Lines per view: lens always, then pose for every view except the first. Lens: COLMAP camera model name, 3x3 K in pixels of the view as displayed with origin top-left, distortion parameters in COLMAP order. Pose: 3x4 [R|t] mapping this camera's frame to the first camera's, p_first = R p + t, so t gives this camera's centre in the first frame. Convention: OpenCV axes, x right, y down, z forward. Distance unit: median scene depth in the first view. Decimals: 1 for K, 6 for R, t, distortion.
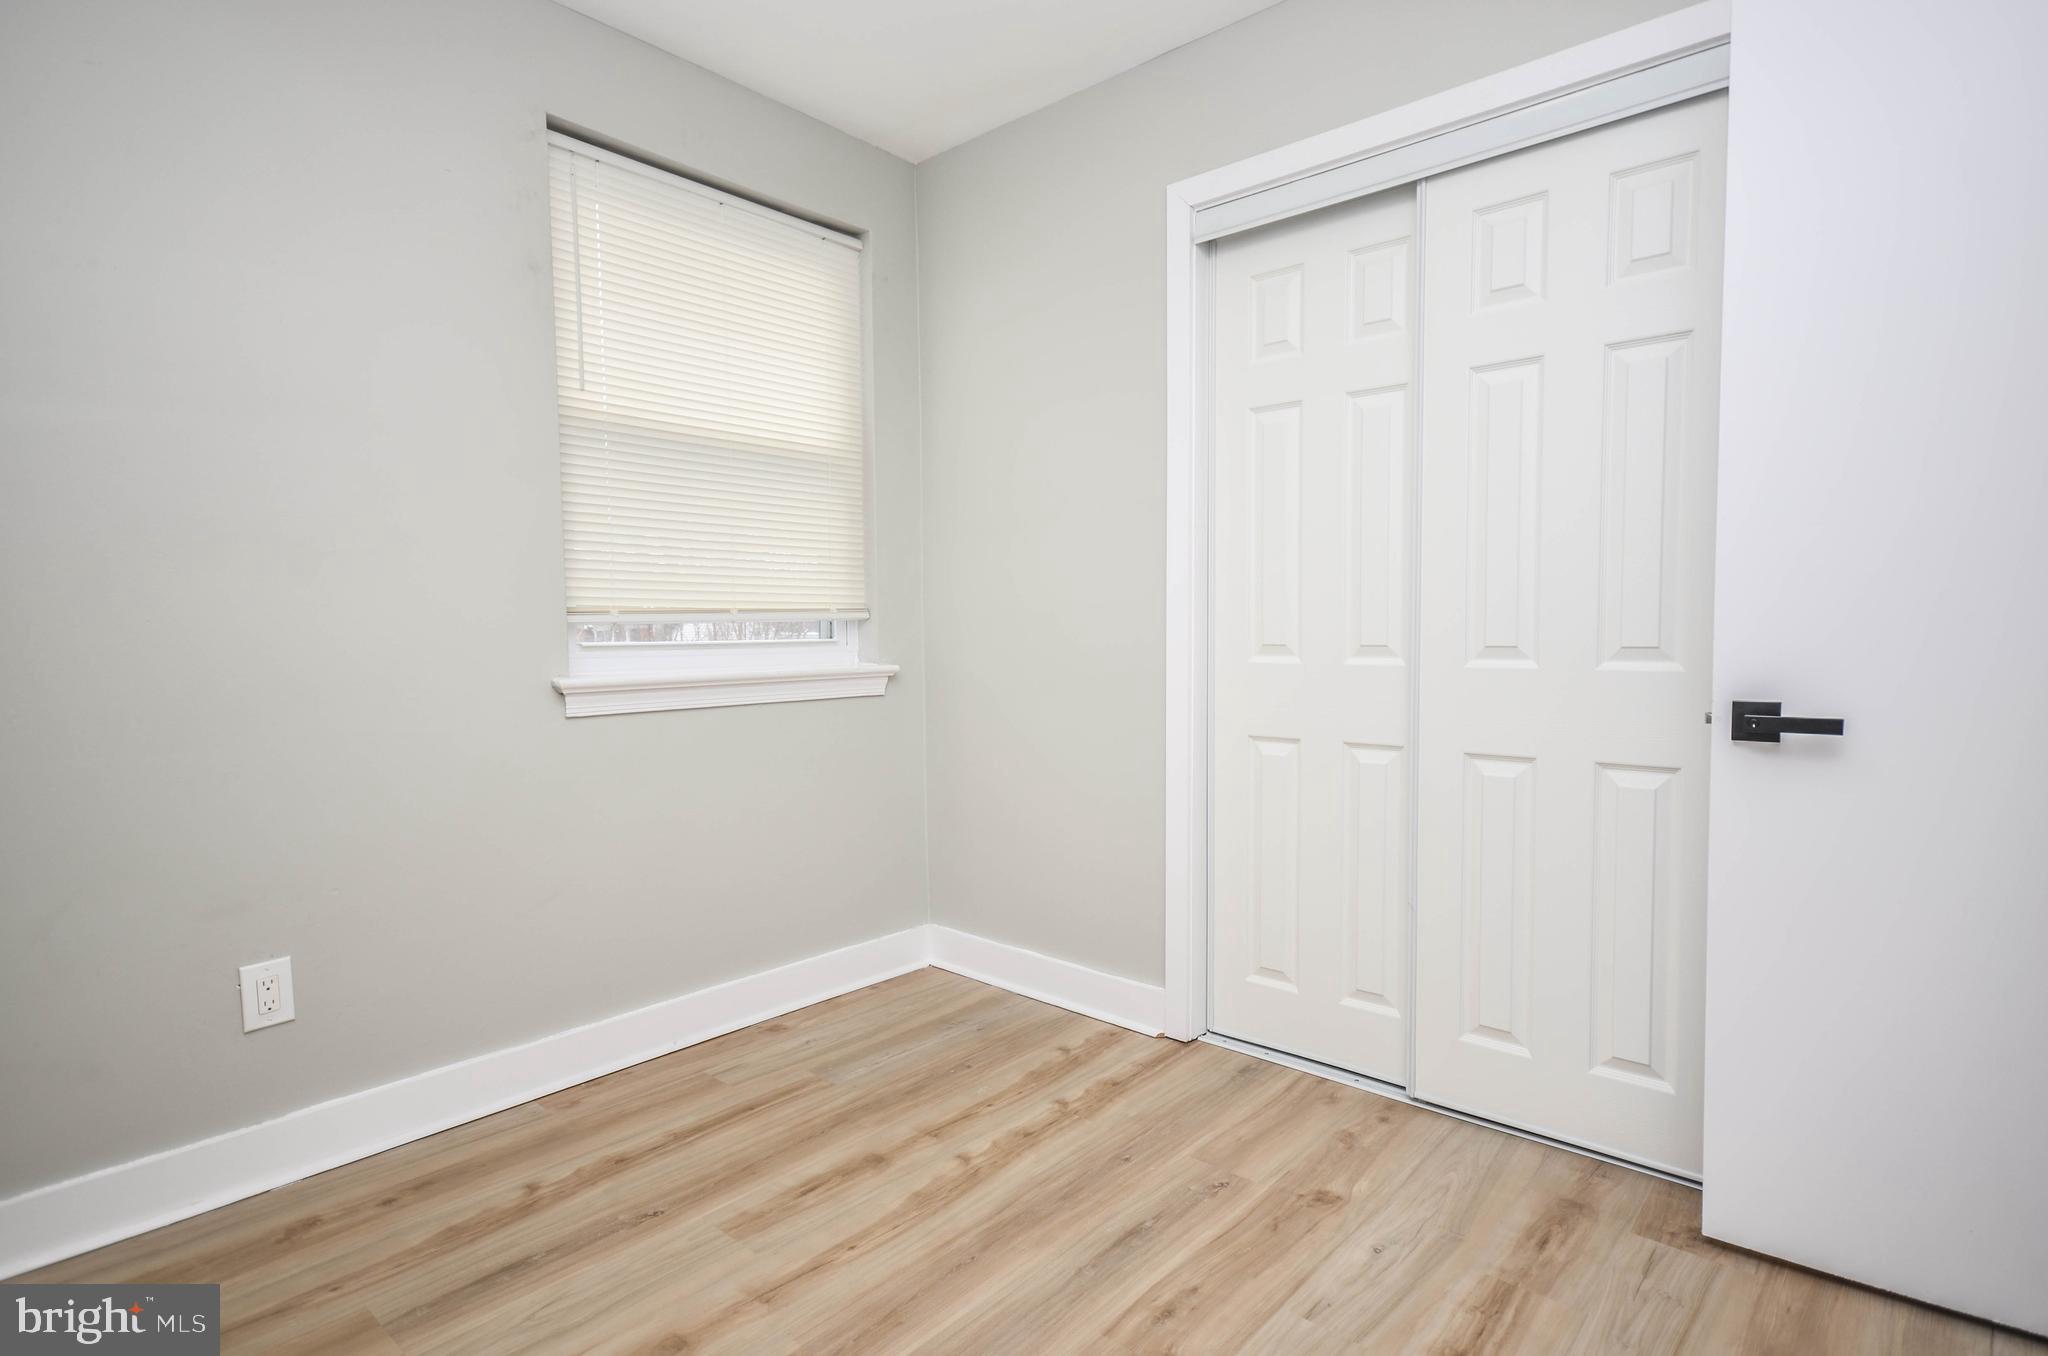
lens RADIAL K [[1041.6, 0, 1050.0], [0, 1041.6, 673.3], [0, 0, 1]] dist [0.012240, -0.001427]
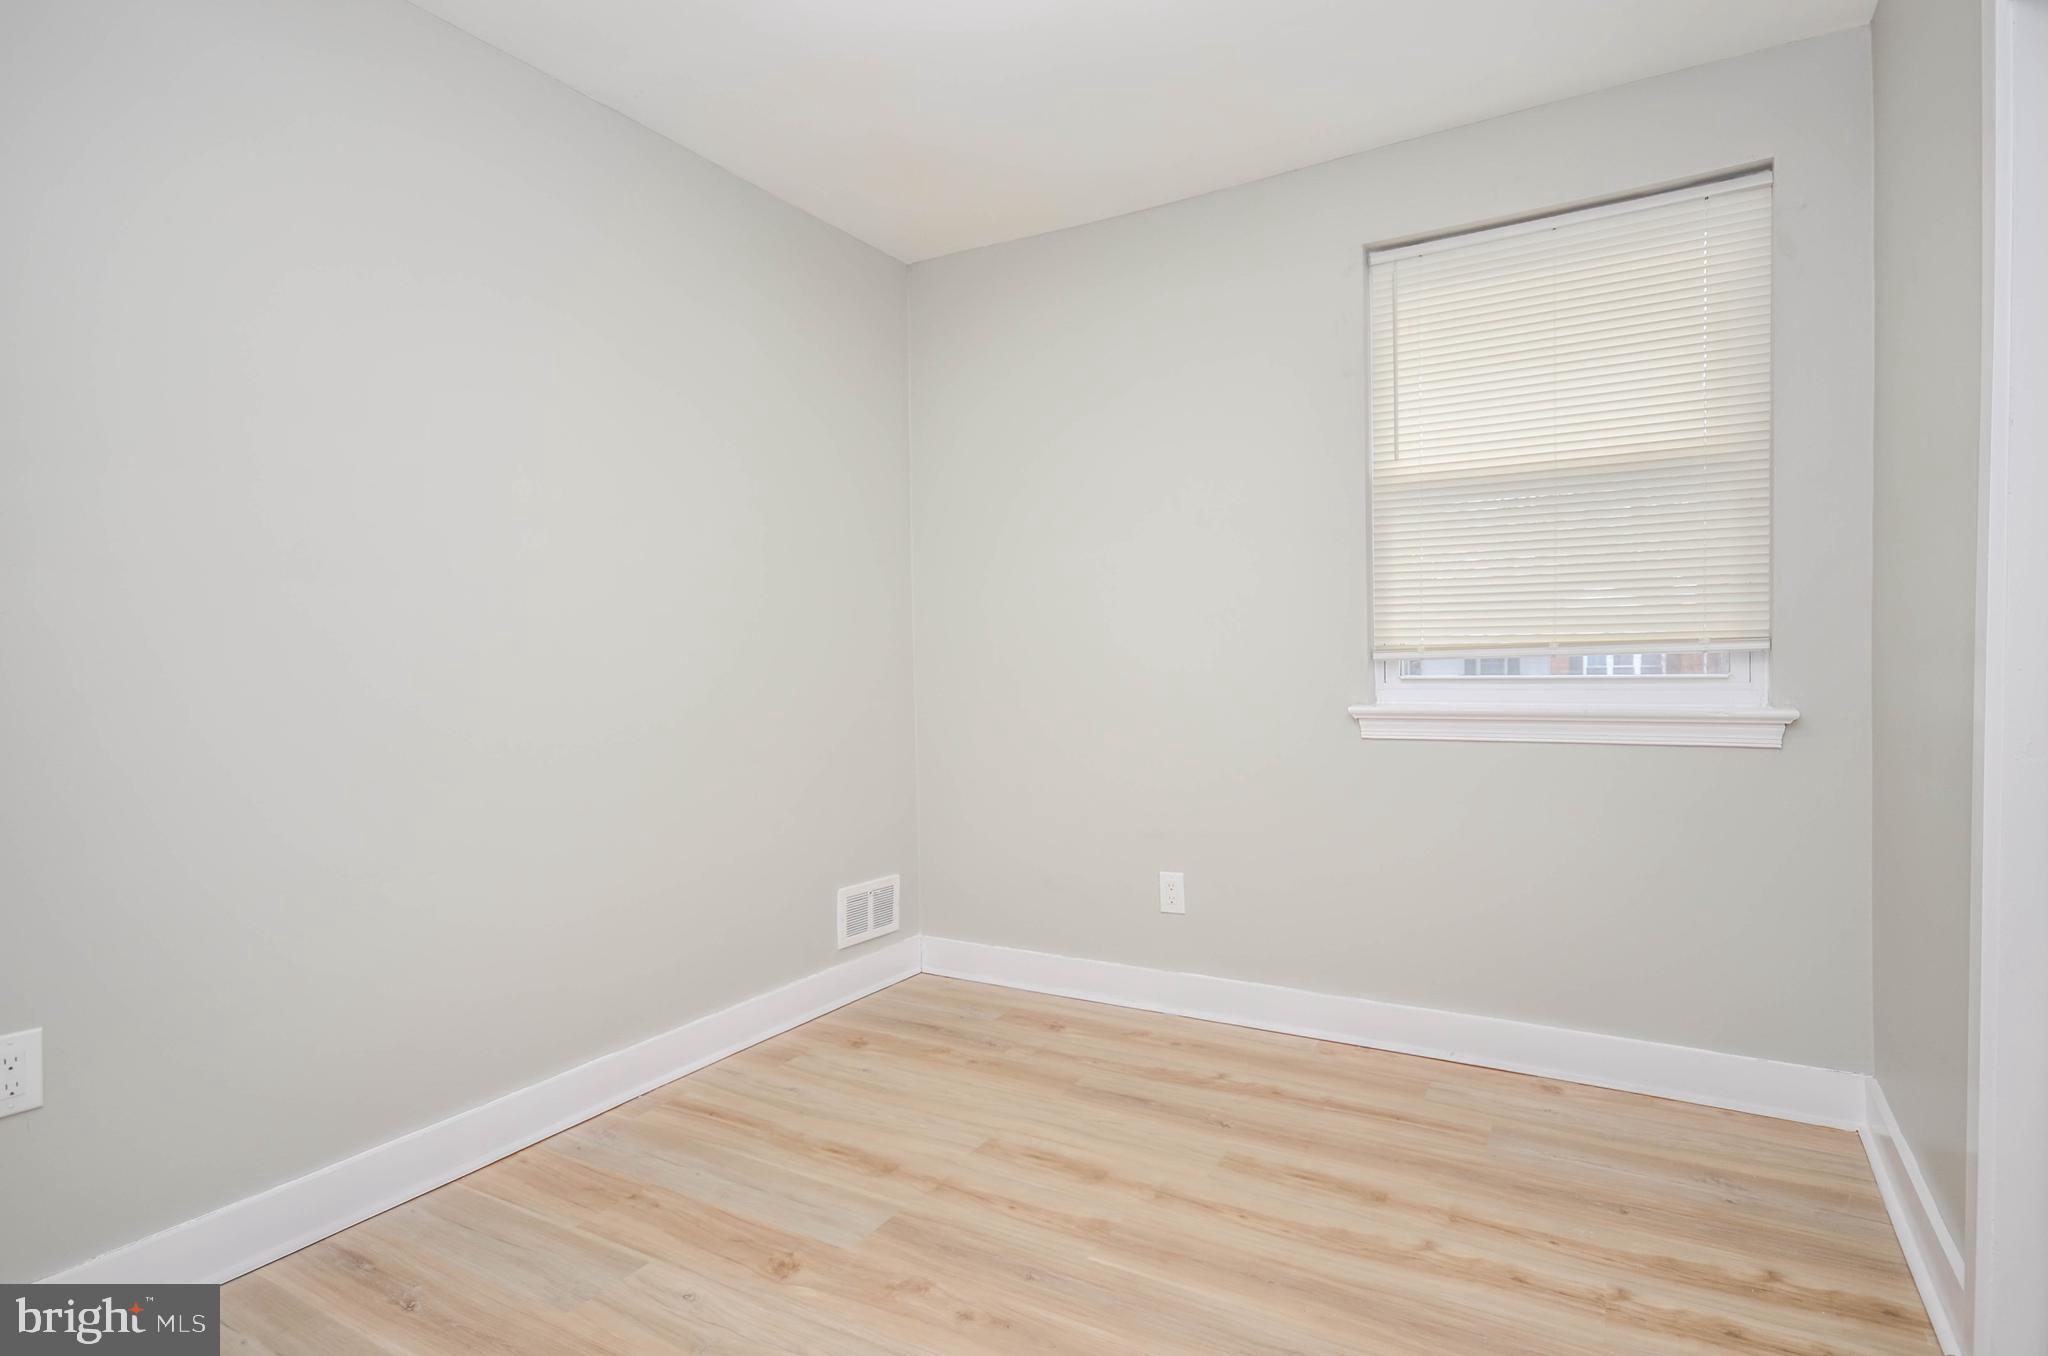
lens RADIAL K [[1010.3, 0, 1024.0], [0, 1010.3, 678.0], [0, 0, 1]] dist [-0.002597, 0.002339]
pose [[0.182667, 0.015987, -0.983045, 0.609258], [-0.033205, 0.999398, 0.010083, -0.025767], [0.982614, 0.030800, 0.183088, 0.404095]]
